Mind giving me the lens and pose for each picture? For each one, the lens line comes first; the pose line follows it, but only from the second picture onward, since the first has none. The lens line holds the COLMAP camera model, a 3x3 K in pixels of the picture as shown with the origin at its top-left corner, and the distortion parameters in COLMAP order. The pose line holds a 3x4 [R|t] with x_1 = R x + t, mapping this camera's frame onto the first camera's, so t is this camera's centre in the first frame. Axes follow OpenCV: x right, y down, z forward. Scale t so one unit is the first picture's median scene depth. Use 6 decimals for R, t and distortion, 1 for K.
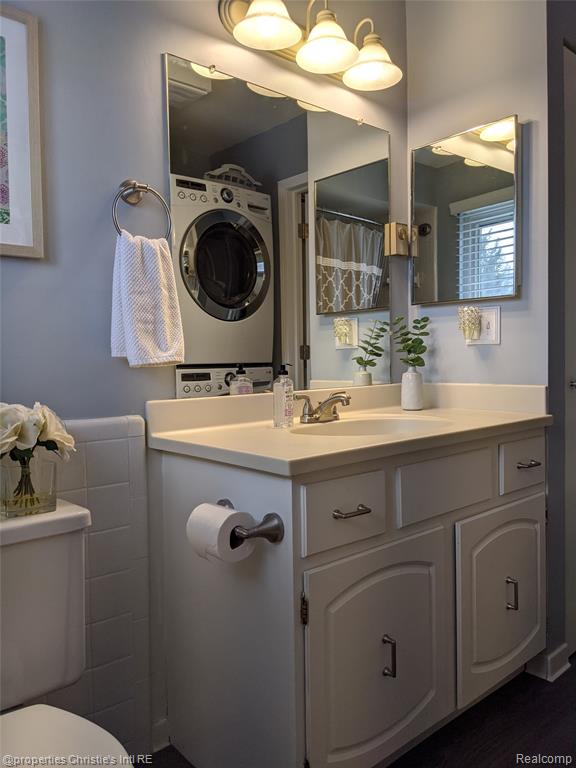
lens RADIAL K [[604.6, 0, 292.8], [0, 604.6, 387.3], [0, 0, 1]] dist [0.014377, -0.032288]
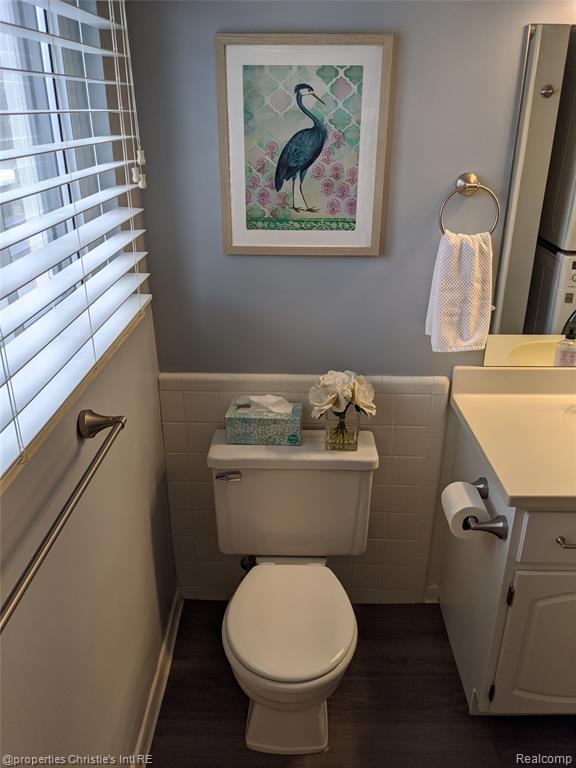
lens RADIAL K [[604.6, 0, 286.3], [0, 604.6, 379.5], [0, 0, 1]] dist [0.014377, -0.032288]
pose [[0.737315, 0.283969, -0.612967, 0.270328], [-0.044870, 0.925943, 0.374989, -0.416729], [0.674057, -0.248981, 0.695453, -0.050612]]
